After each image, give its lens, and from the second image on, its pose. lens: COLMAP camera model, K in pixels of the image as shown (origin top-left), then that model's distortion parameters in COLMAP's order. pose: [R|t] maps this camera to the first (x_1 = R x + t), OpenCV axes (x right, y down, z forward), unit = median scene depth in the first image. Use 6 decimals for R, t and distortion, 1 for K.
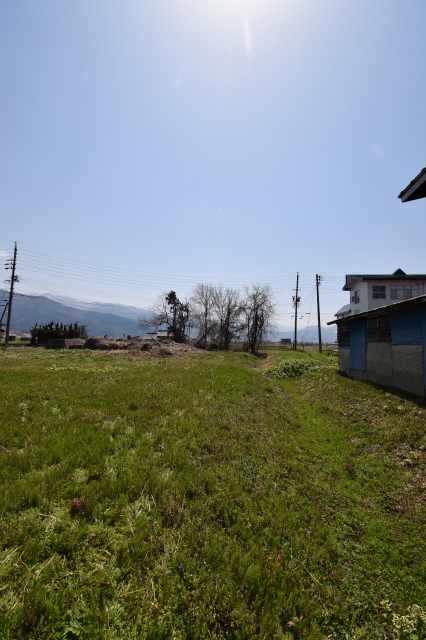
lens RADIAL K [[285.1, 0, 214.9], [0, 285.1, 321.6], [0, 0, 1]] dist [0.010926, -0.022017]
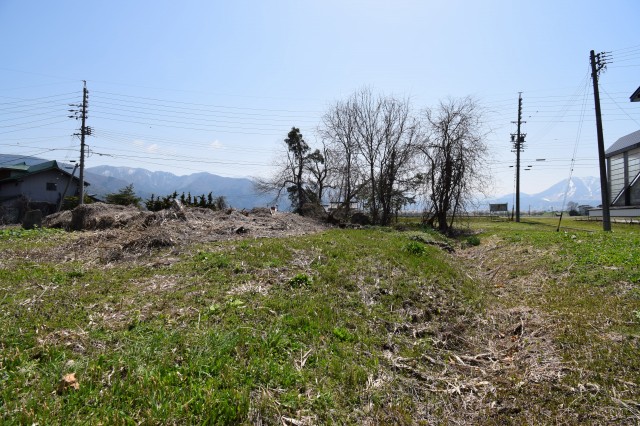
lens RADIAL K [[285.1, 0, 318.7], [0, 285.1, 213.5], [0, 0, 1]] dist [0.010926, -0.022017]
pose [[0.961397, -0.025087, -0.274020, 0.057371], [0.043323, 0.997215, 0.060703, 0.037221], [0.271734, -0.070232, 0.959806, 0.421023]]
